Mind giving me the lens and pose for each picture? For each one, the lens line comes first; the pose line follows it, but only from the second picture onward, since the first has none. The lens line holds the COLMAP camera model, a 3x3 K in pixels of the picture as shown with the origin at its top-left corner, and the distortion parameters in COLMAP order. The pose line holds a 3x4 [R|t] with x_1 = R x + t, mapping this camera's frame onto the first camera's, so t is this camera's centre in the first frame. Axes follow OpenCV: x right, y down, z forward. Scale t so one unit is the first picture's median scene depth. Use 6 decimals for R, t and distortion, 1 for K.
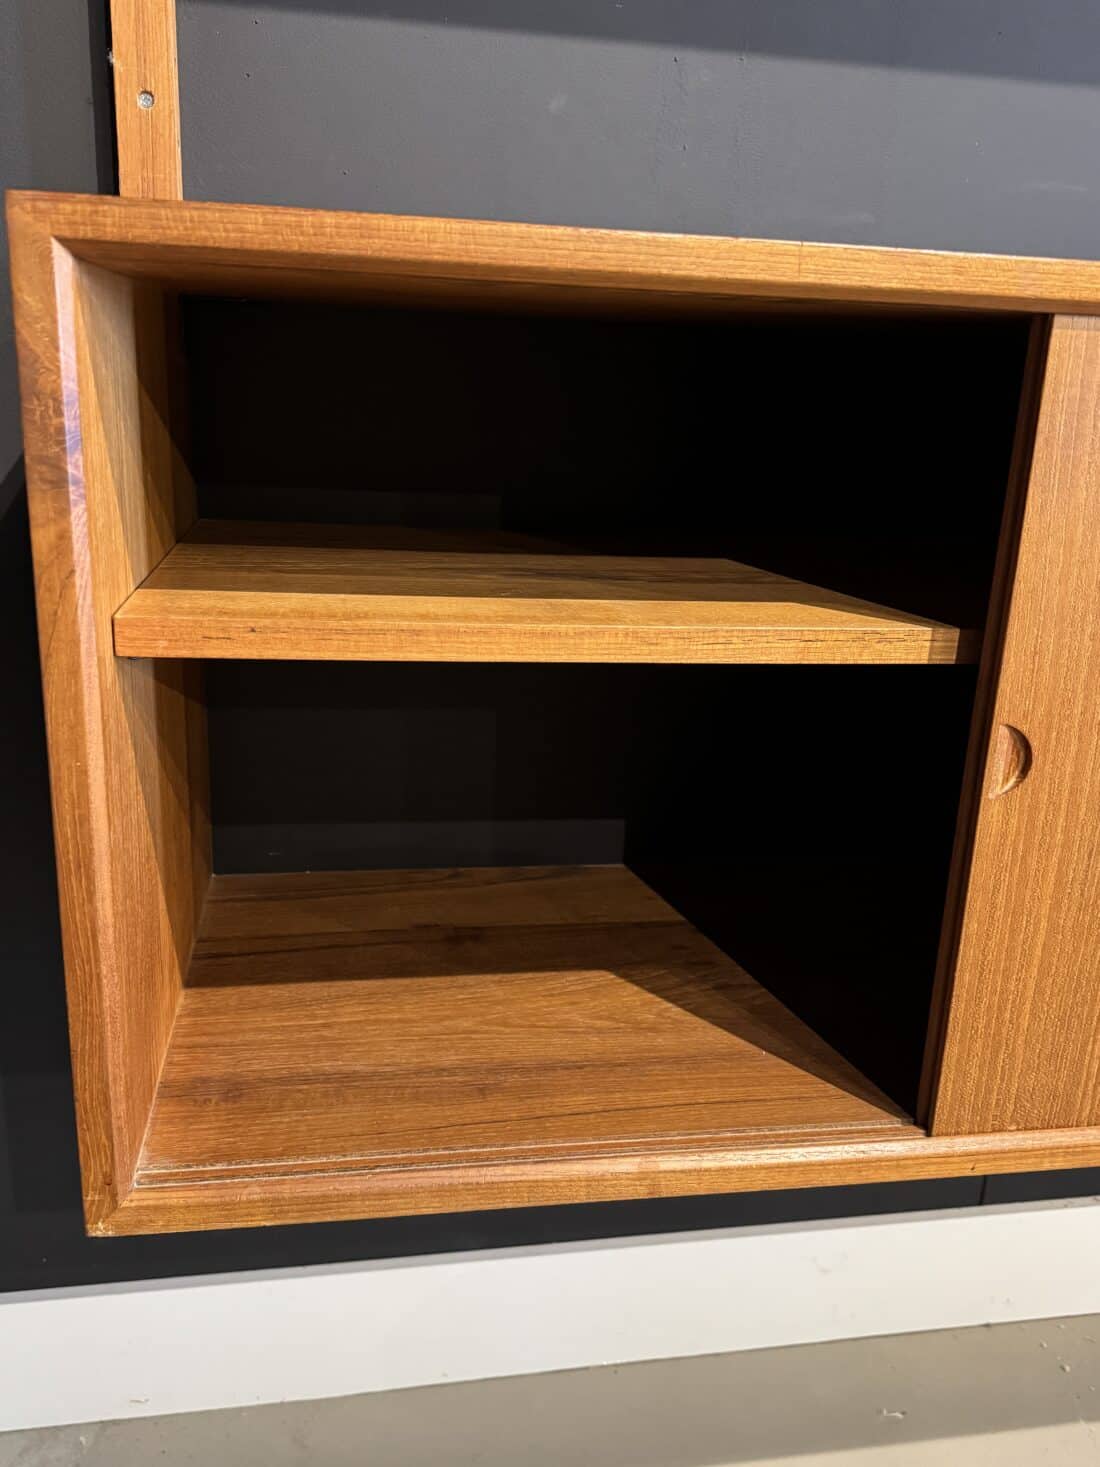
lens RADIAL K [[1246.2, 0, 555.4], [0, 1246.2, 732.9], [0, 0, 1]] dist [0.004058, -0.002552]
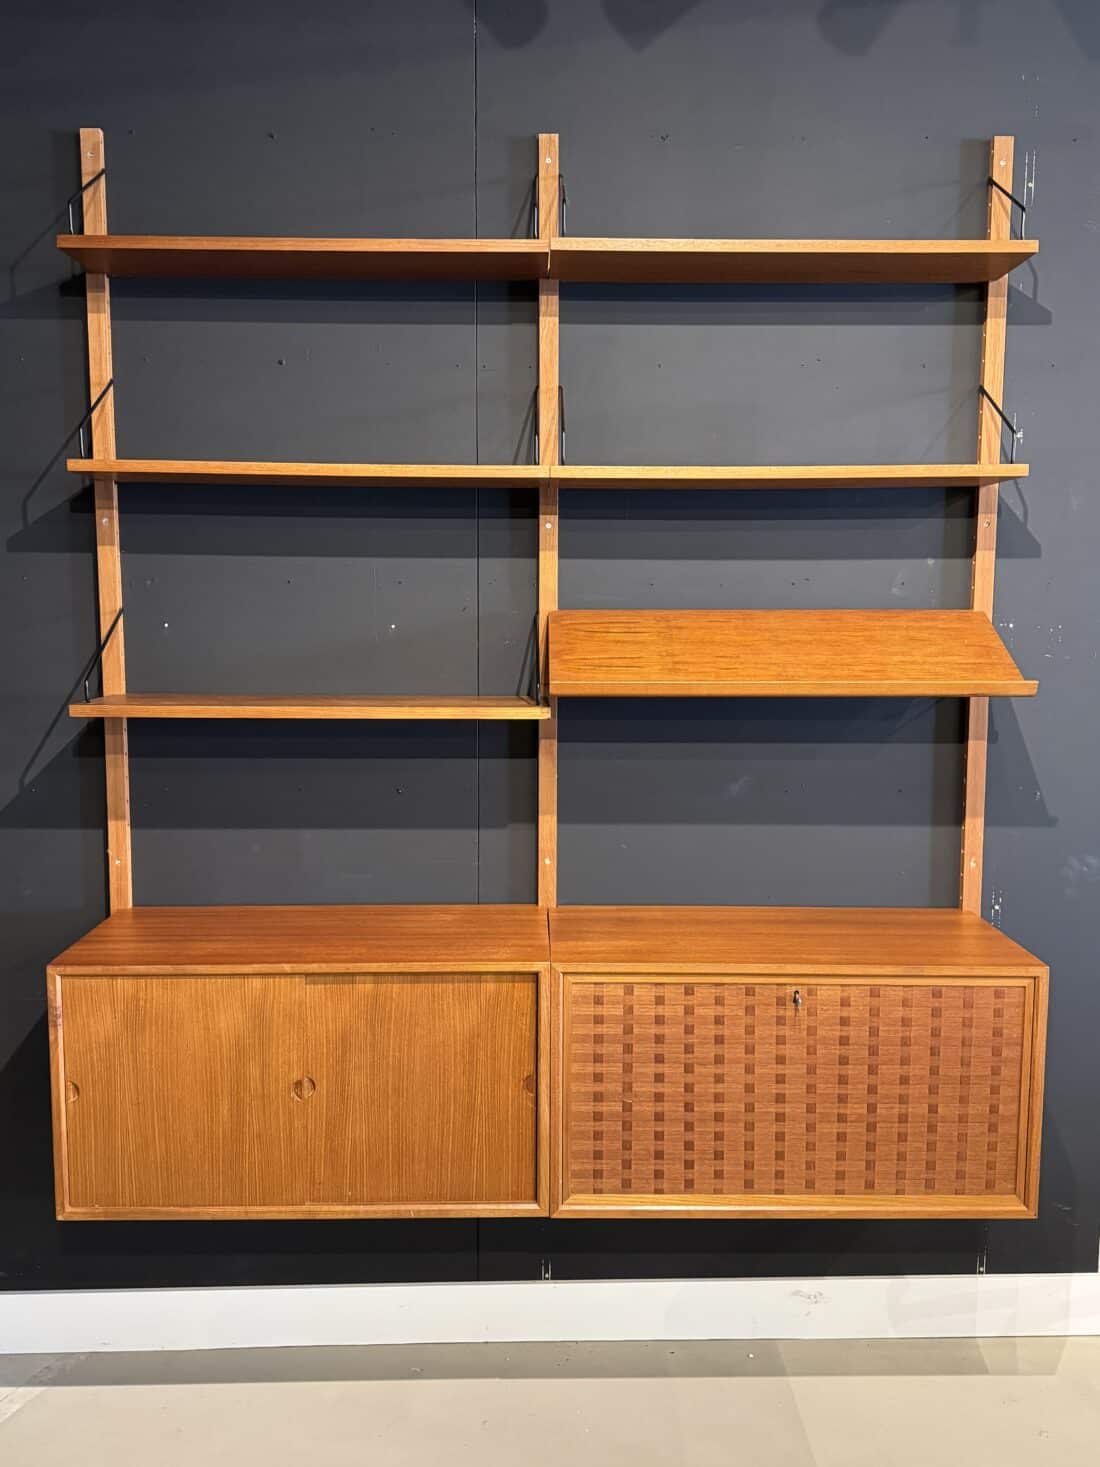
lens RADIAL K [[1223.4, 0, 551.8], [0, 1223.4, 736.1], [0, 0, 1]] dist [0.197951, -0.444142]
pose [[0.988027, -0.019801, -0.153006, 2.004814], [-0.007880, 0.983958, -0.178224, -0.429490], [0.154081, 0.177296, 0.972021, -3.149830]]
